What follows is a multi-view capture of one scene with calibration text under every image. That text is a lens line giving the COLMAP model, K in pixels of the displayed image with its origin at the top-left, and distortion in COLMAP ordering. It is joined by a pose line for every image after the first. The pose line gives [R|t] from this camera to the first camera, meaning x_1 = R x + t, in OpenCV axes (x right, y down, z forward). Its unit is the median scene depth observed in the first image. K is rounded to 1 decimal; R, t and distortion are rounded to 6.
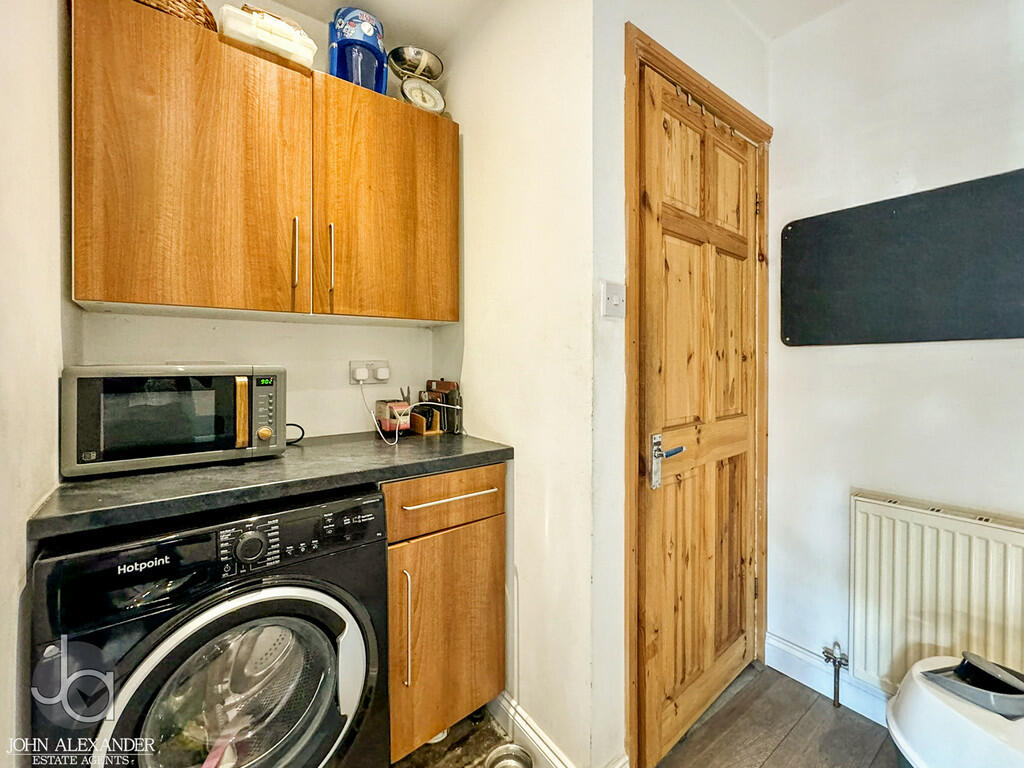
lens RADIAL K [[441.0, 0, 514.6], [0, 441.0, 359.6], [0, 0, 1]] dist [-0.002414, -0.000138]
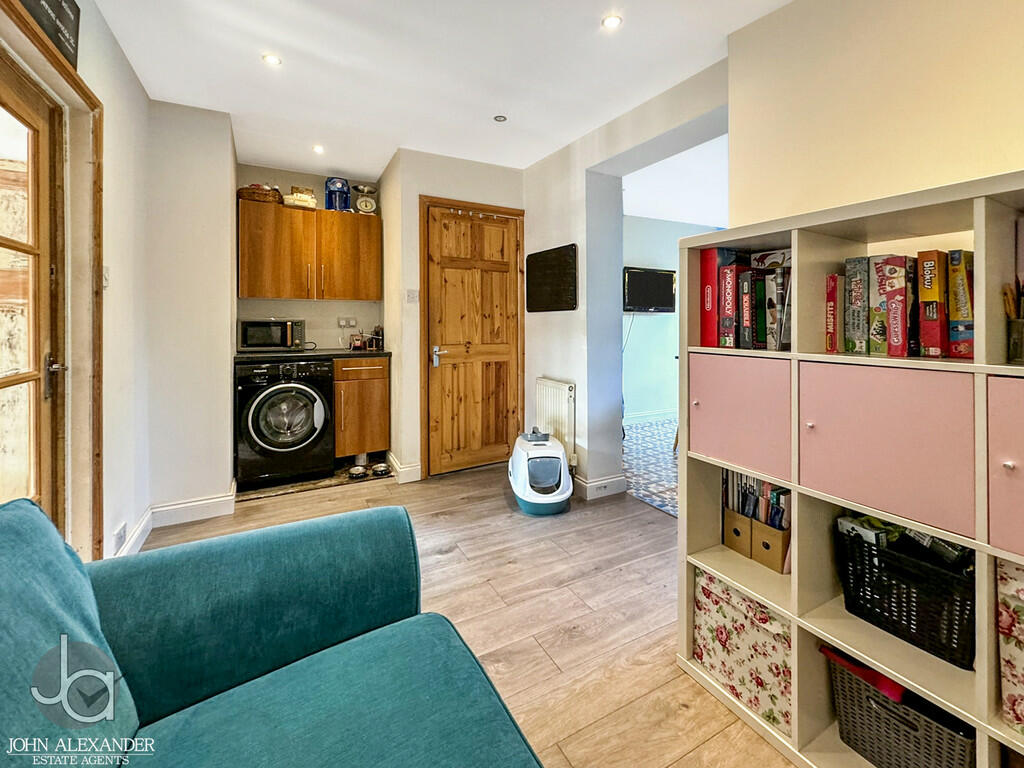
lens RADIAL K [[442.4, 0, 527.7], [0, 442.4, 324.0], [0, 0, 1]] dist [-0.000622, 0.000182]
pose [[0.990449, 0.009519, -0.137552, 1.048746], [-0.008087, 0.999907, 0.010964, 0.004688], [0.137643, -0.009746, 0.990434, -1.311815]]
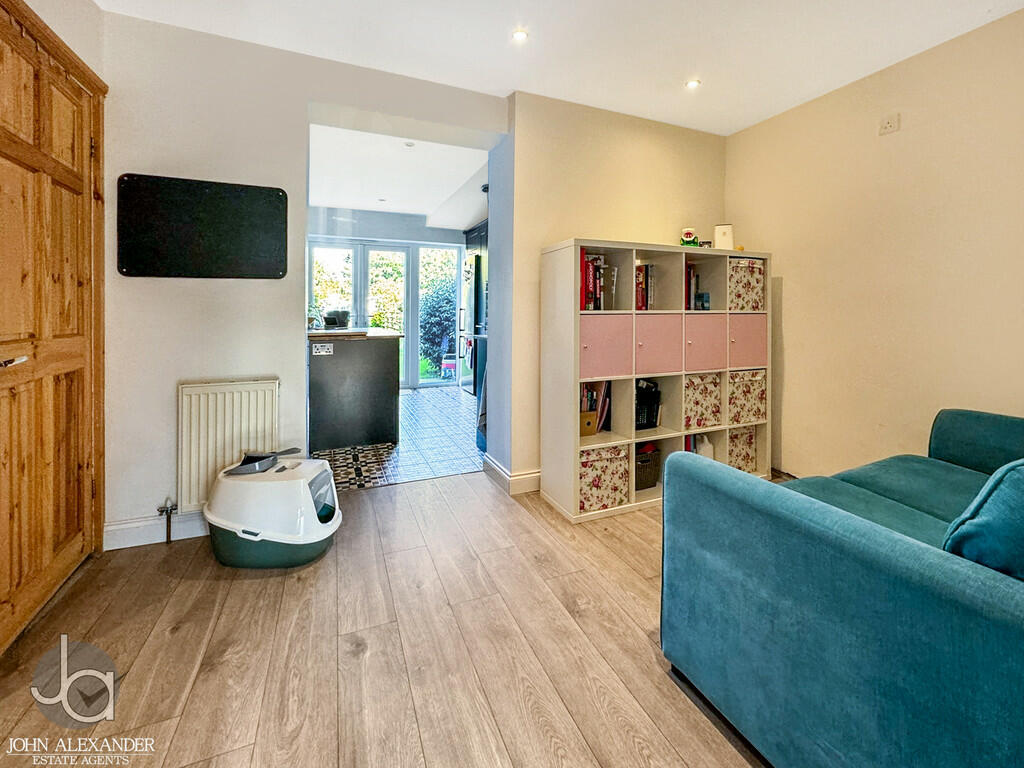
lens RADIAL K [[439.8, 0, 520.5], [0, 439.8, 316.3], [0, 0, 1]] dist [-0.000299, 0.000450]
pose [[0.245108, -0.011041, 0.969433, -0.323210], [-0.004786, 0.999909, 0.012598, 0.068115], [-0.969484, -0.007728, 0.245033, -0.397658]]
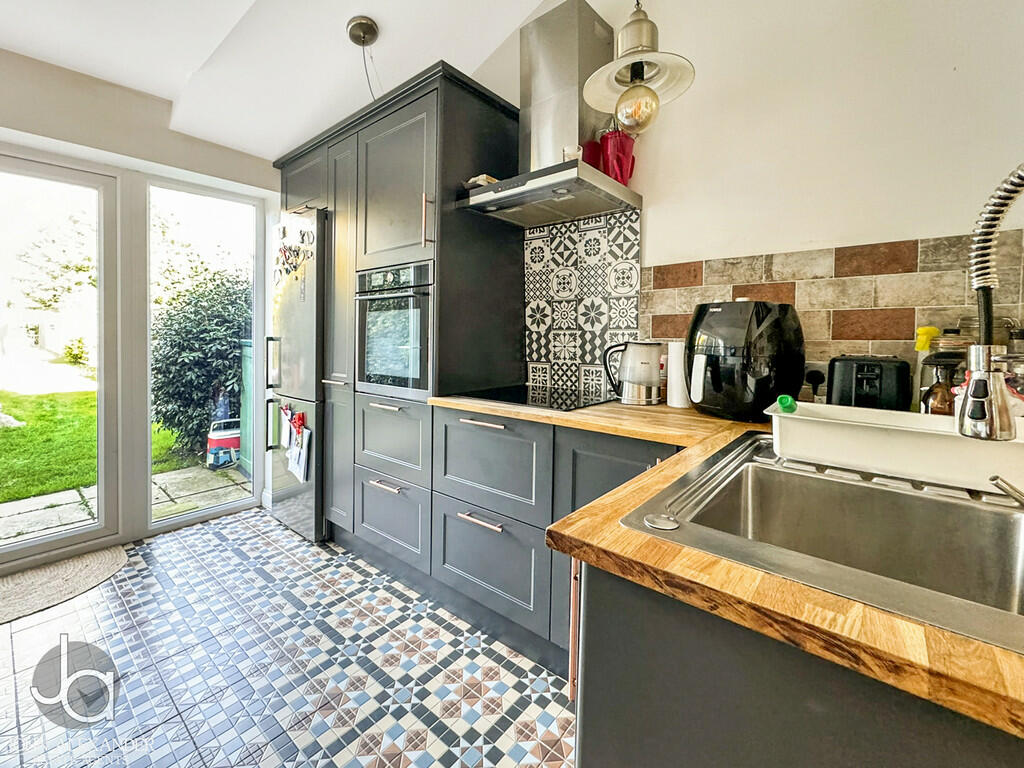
lens RADIAL K [[436.6, 0, 514.3], [0, 436.6, 337.0], [0, 0, 1]] dist [-0.002026, 0.000160]
pose [[-0.211511, -0.009905, 0.977325, 1.728592], [-0.003174, 0.999950, 0.009447, 0.026217], [-0.977370, -0.001104, -0.211532, 0.630140]]
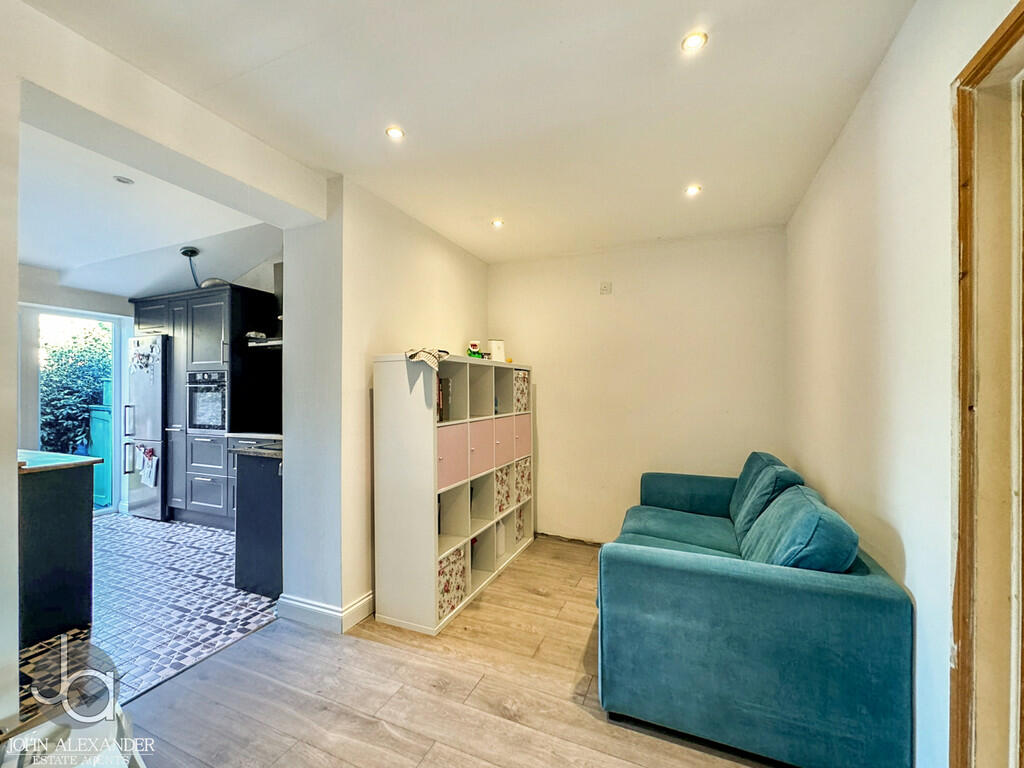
lens RADIAL K [[417.9, 0, 512.7], [0, 417.9, 395.7], [0, 0, 1]] dist [-0.000245, 0.000145]
pose [[-0.484909, -0.008399, 0.874524, -0.198095], [-0.000875, 0.999958, 0.009119, -0.050448], [-0.874564, 0.003657, -0.484896, 0.292043]]
